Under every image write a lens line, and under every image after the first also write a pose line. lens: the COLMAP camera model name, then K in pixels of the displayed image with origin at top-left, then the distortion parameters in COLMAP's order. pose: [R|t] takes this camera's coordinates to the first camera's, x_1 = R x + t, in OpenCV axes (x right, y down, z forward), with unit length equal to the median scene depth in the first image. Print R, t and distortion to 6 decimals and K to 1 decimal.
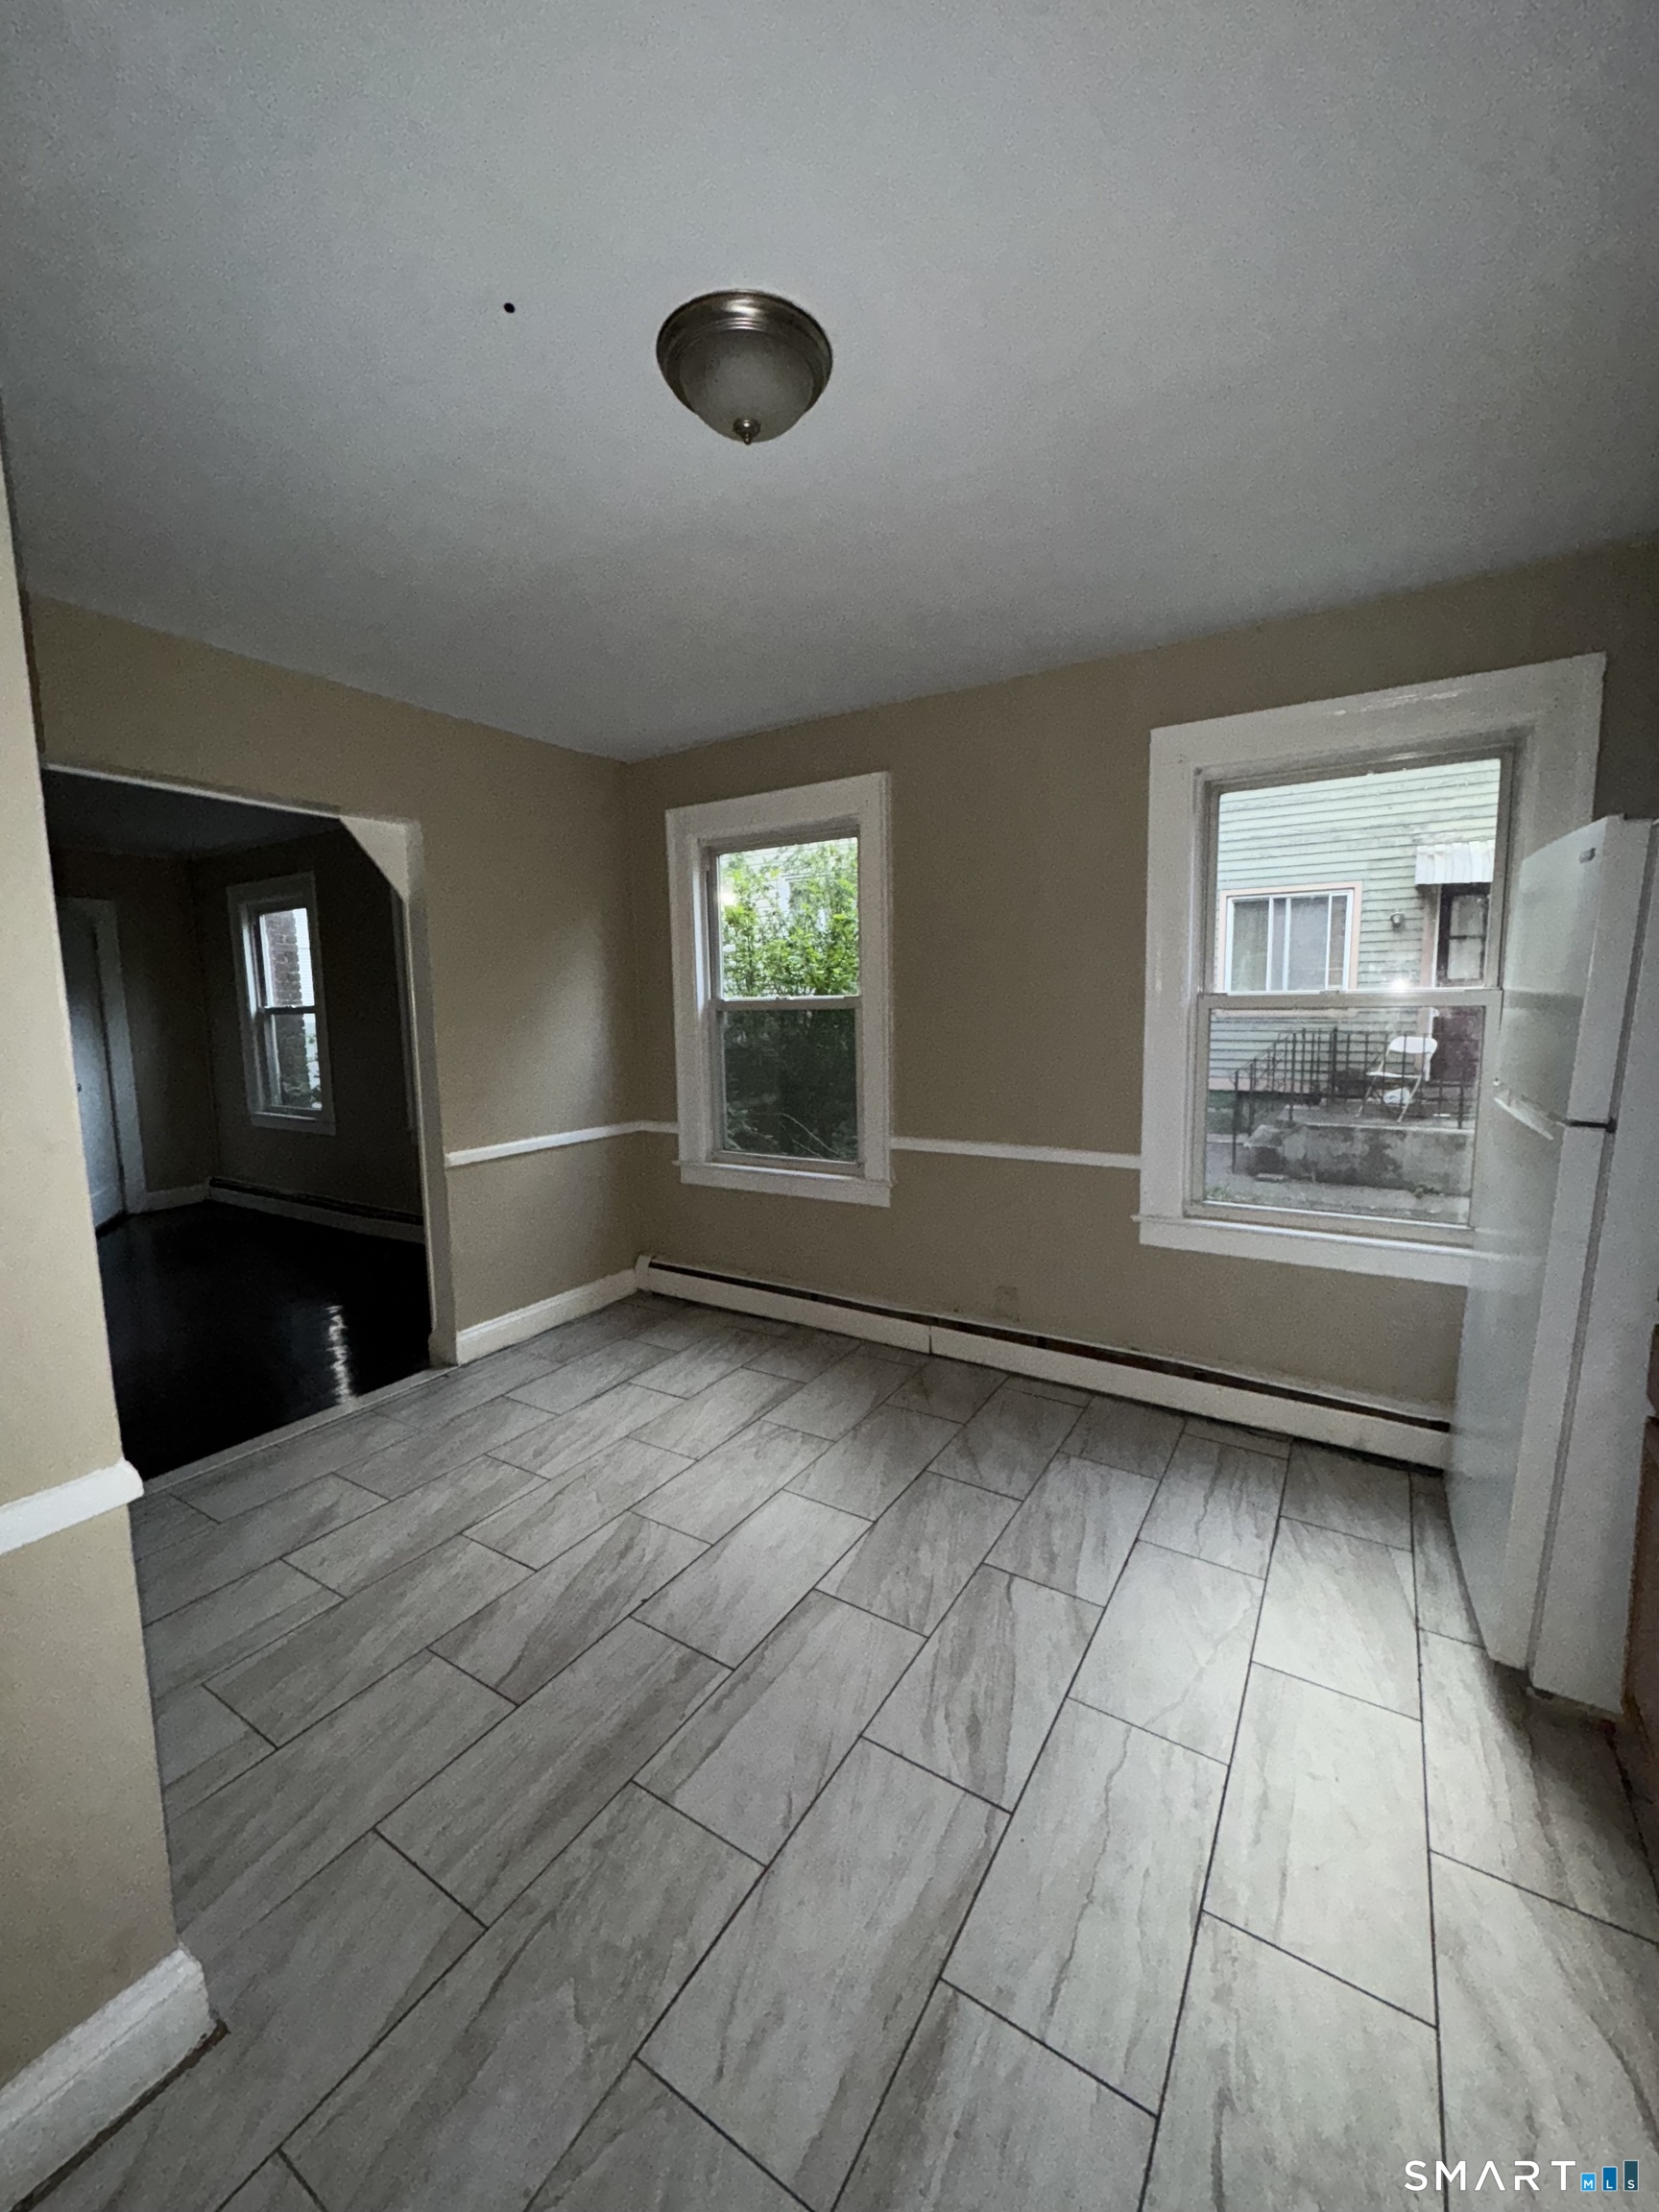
lens RADIAL K [[880.6, 0, 832.1], [0, 880.6, 1108.0], [0, 0, 1]] dist [-0.001465, -0.000417]
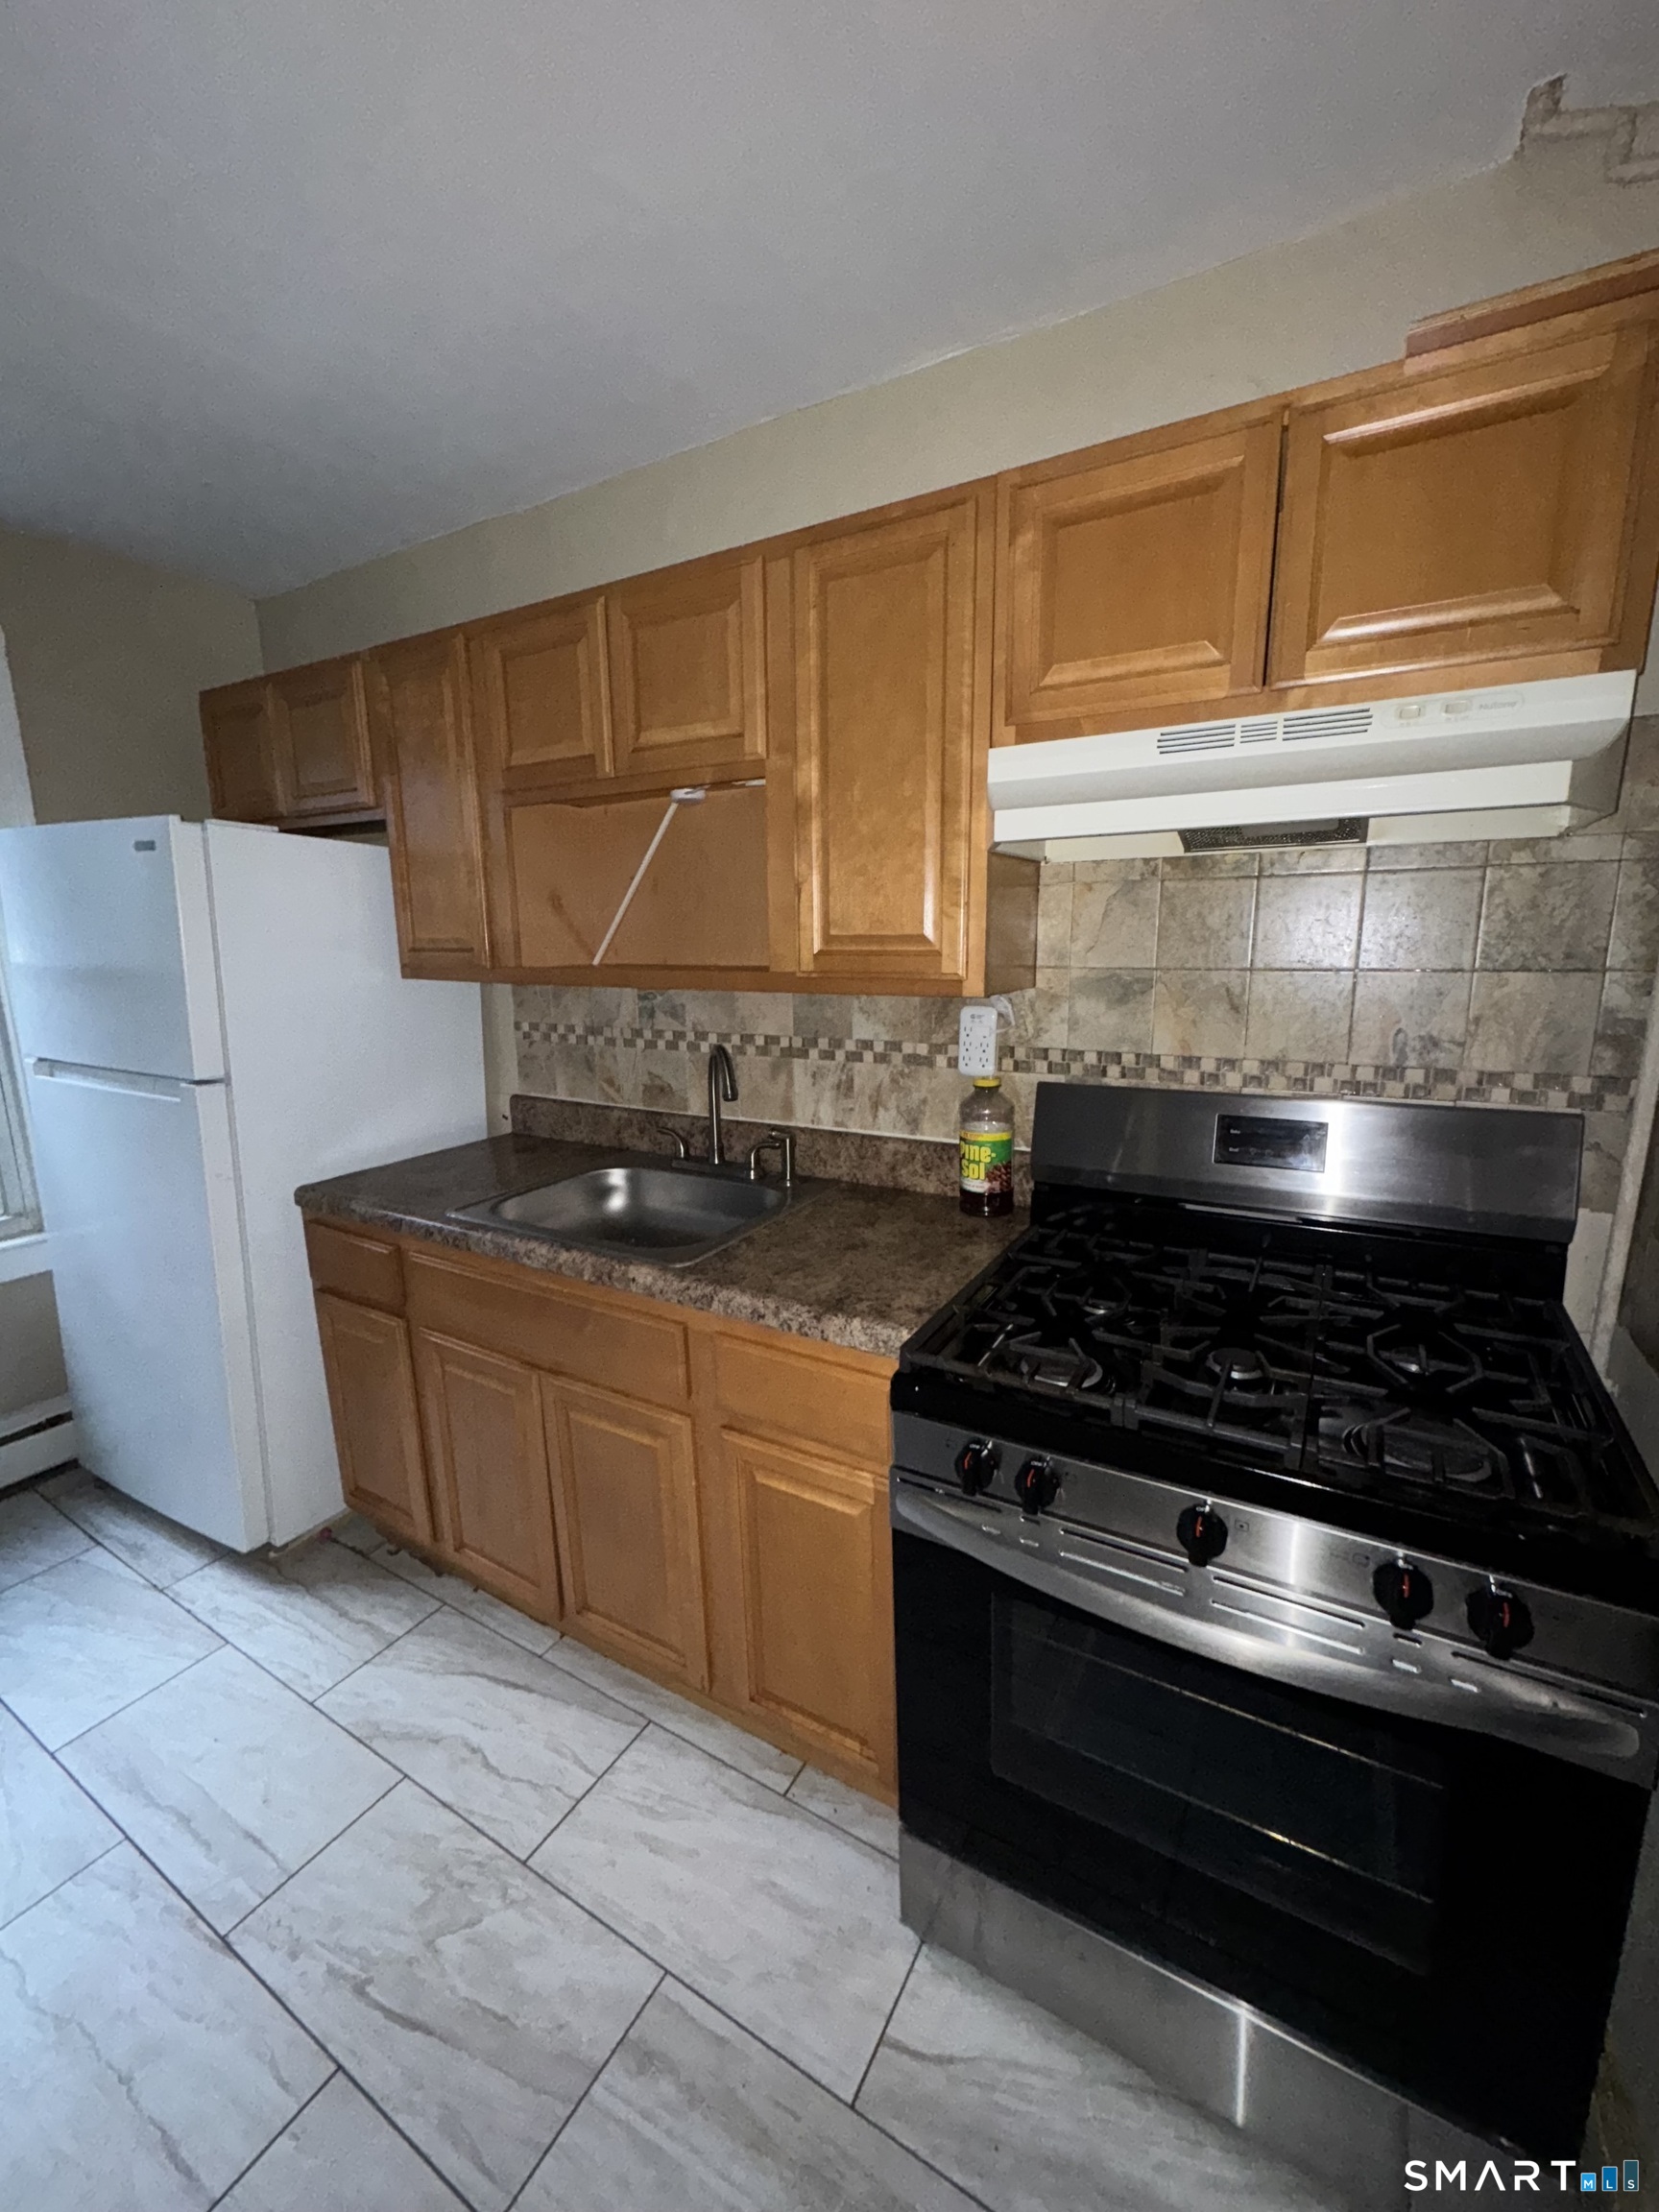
lens RADIAL K [[880.6, 0, 823.4], [0, 880.6, 1106.0], [0, 0, 1]] dist [-0.001465, -0.000417]
pose [[-0.021865, -0.179371, 0.983538, -0.230795], [0.134370, 0.974321, 0.180677, -0.036875], [-0.990690, 0.136108, 0.002799, 0.135904]]
